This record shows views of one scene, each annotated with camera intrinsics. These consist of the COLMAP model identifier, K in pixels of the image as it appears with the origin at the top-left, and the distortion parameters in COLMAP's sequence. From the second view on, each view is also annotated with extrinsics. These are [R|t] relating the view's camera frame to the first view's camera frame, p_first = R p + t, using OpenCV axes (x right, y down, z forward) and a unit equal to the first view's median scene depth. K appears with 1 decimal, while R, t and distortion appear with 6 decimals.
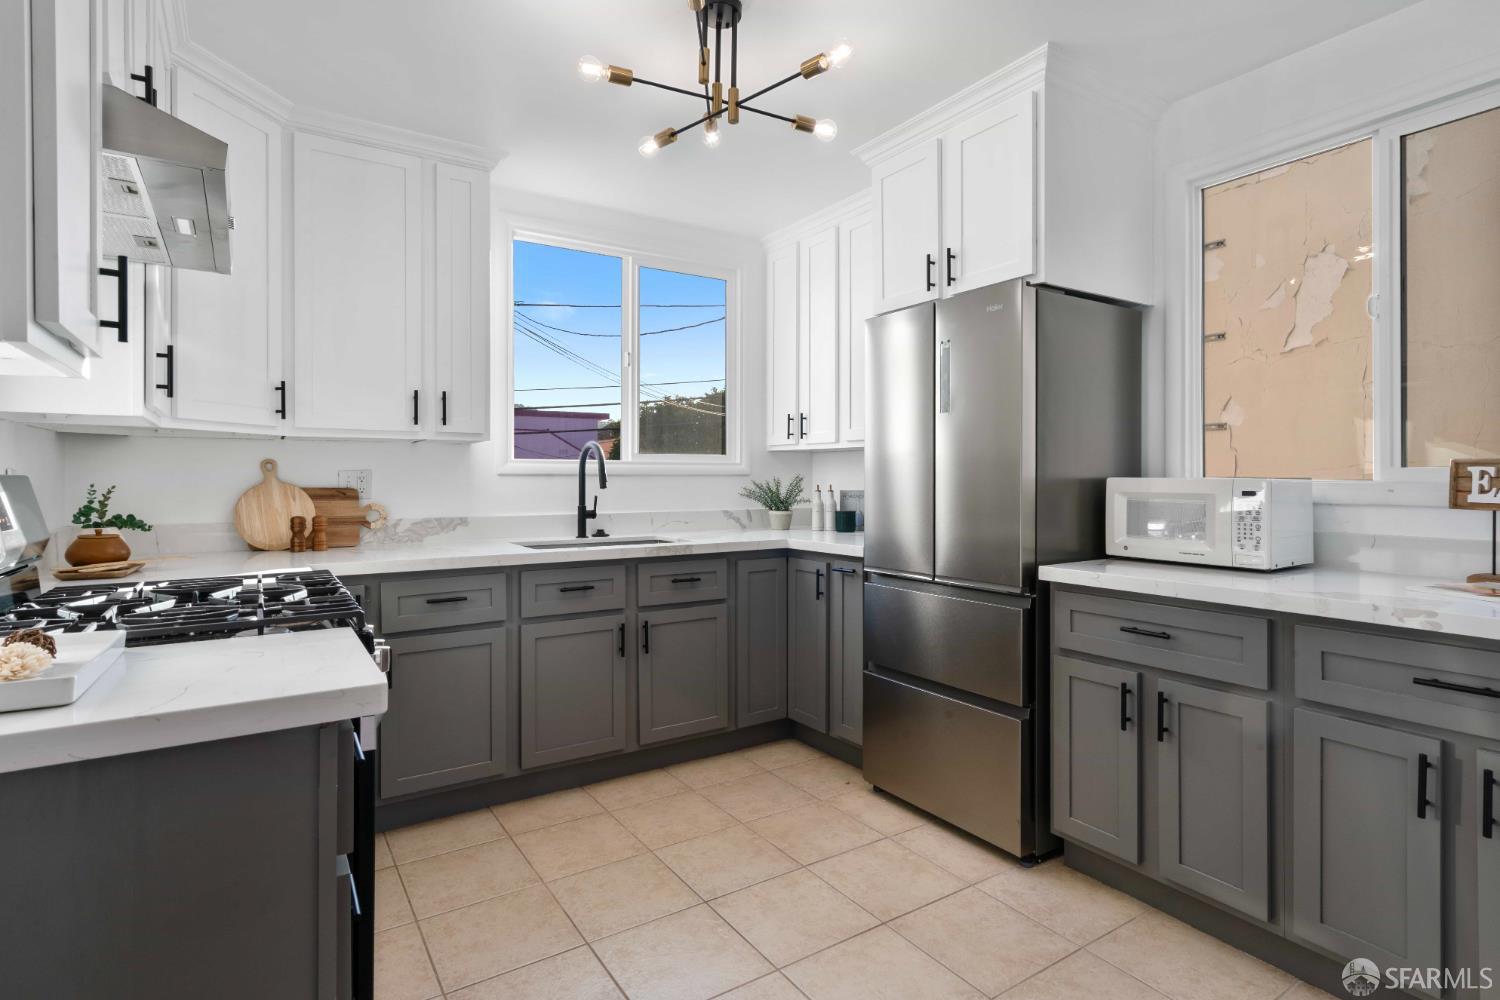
lens RADIAL K [[753.0, 0, 742.5], [0, 753.0, 475.7], [0, 0, 1]] dist [-0.001588, 0.000247]
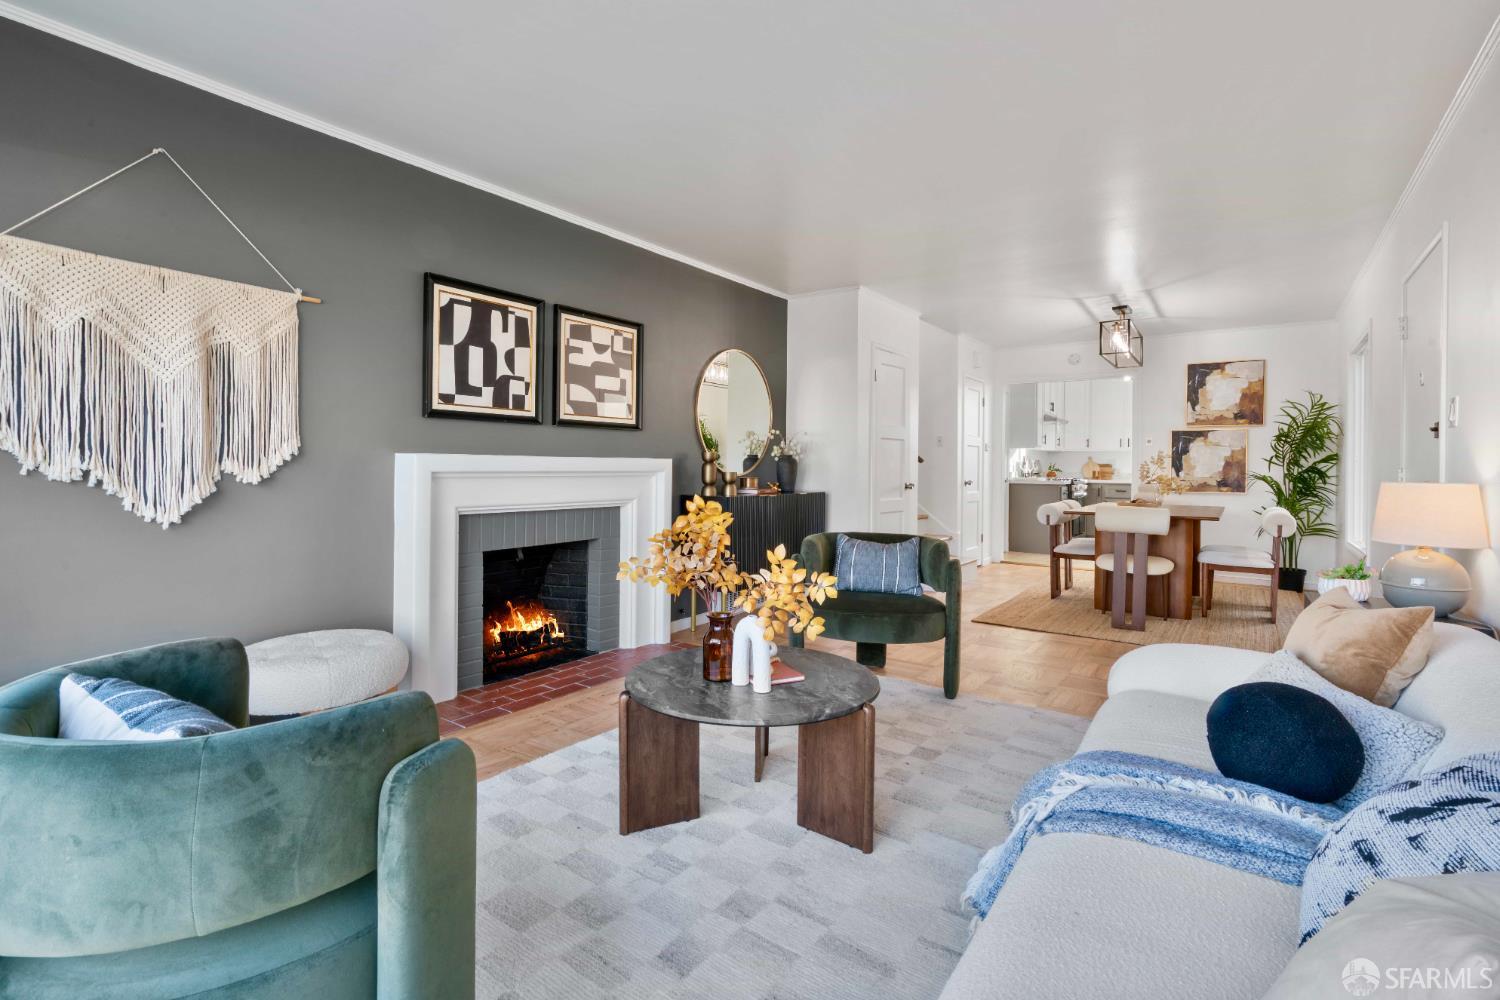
lens RADIAL K [[683.8, 0, 747.5], [0, 683.8, 467.0], [0, 0, 1]] dist [0.000158, 0.000165]
pose [[0.354126, 0.007497, -0.935168, 2.059391], [-0.007256, 0.999960, 0.005269, 0.026190], [0.935170, 0.004920, 0.354166, -1.935522]]
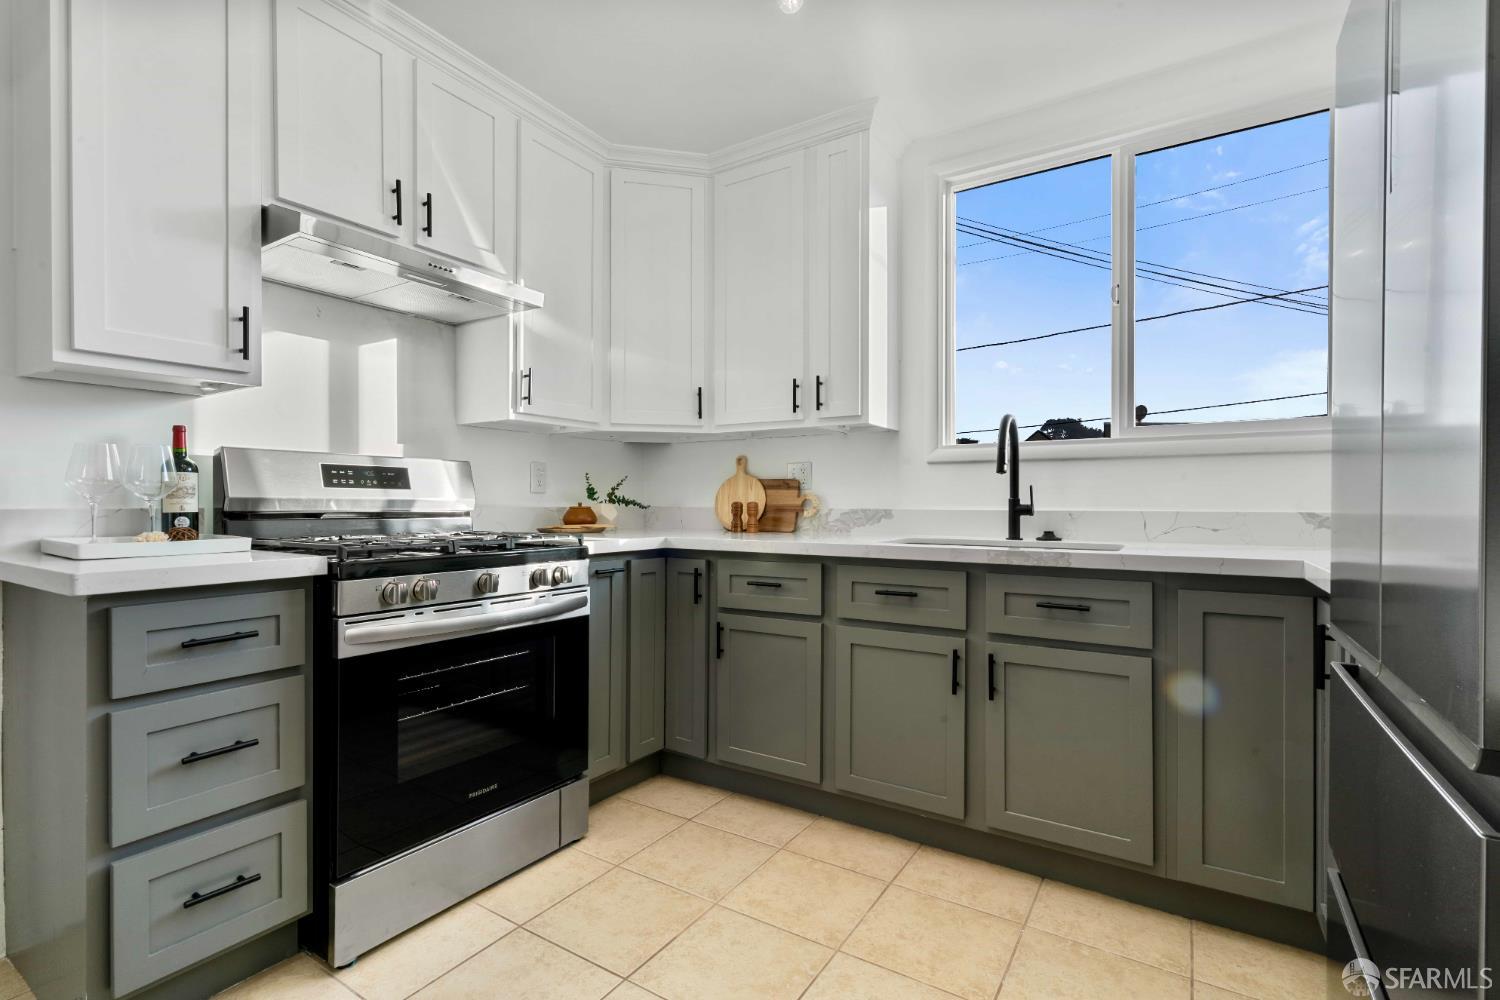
lens RADIAL K [[695.4, 0, 747.0], [0, 695.4, 503.4], [0, 0, 1]] dist [0.000540, 0.000141]
pose [[0.408094, 0.002488, -0.912937, 0.373281], [0.001307, 0.999994, 0.003310, 0.047760], [0.912939, -0.002544, 0.408088, 0.518573]]
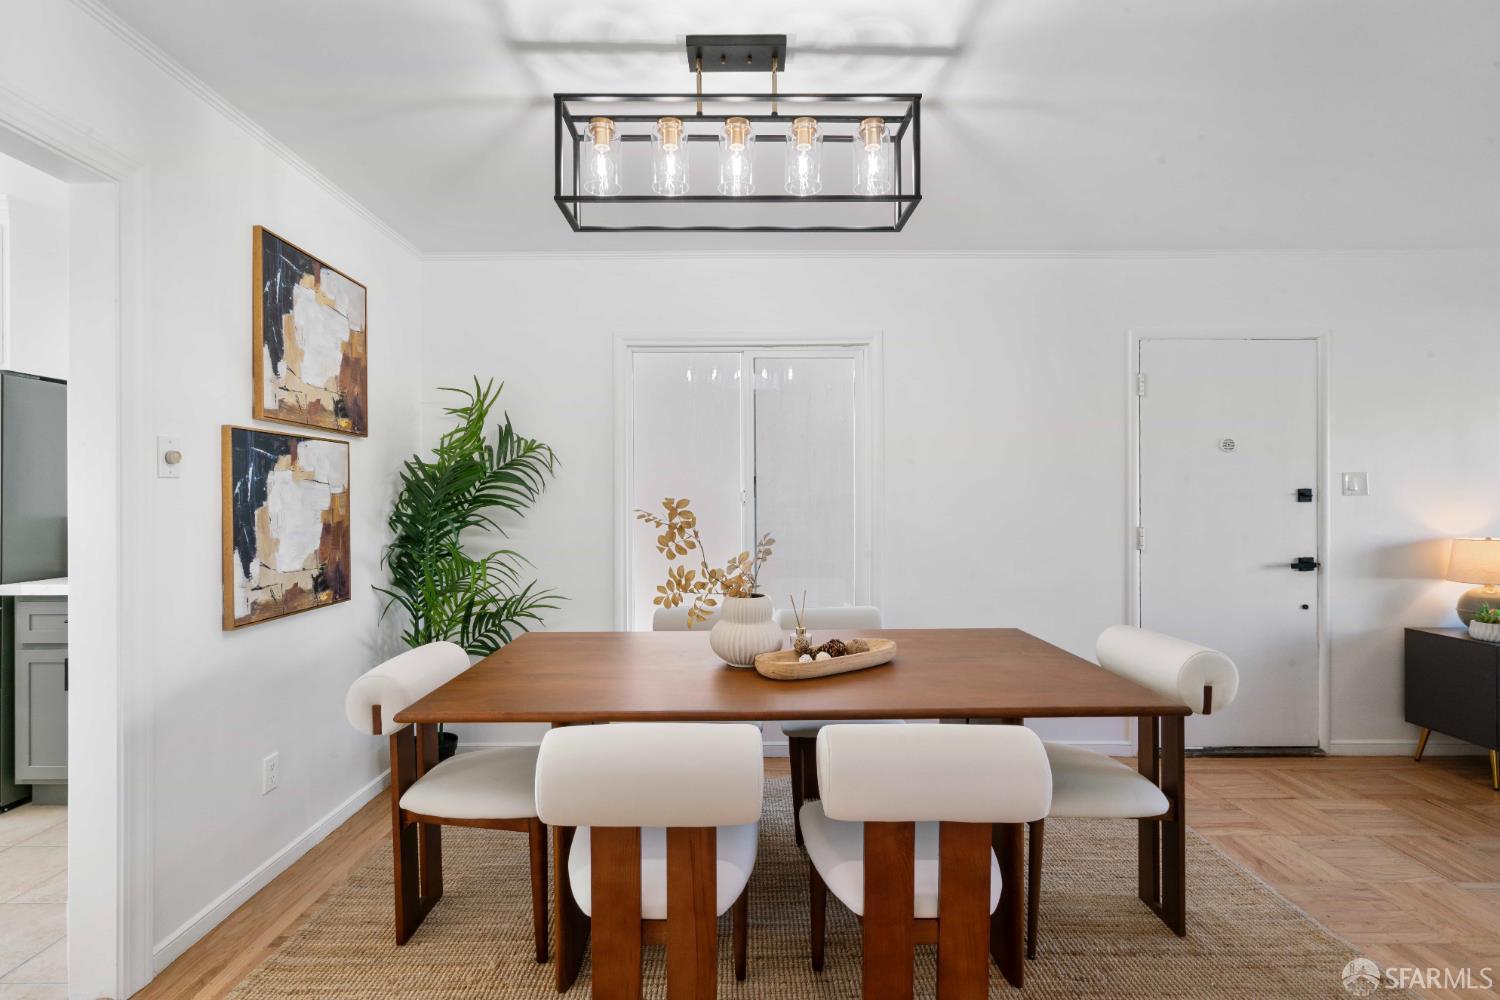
lens RADIAL K [[676.1, 0, 739.4], [0, 676.1, 496.5], [0, 0, 1]] dist [-0.000754, 0.000326]
pose [[0.545620, 0.001411, 0.838032, 0.080495], [0.002398, 0.999992, -0.003245, -0.021788], [-0.838029, 0.003781, 0.545612, -0.559509]]
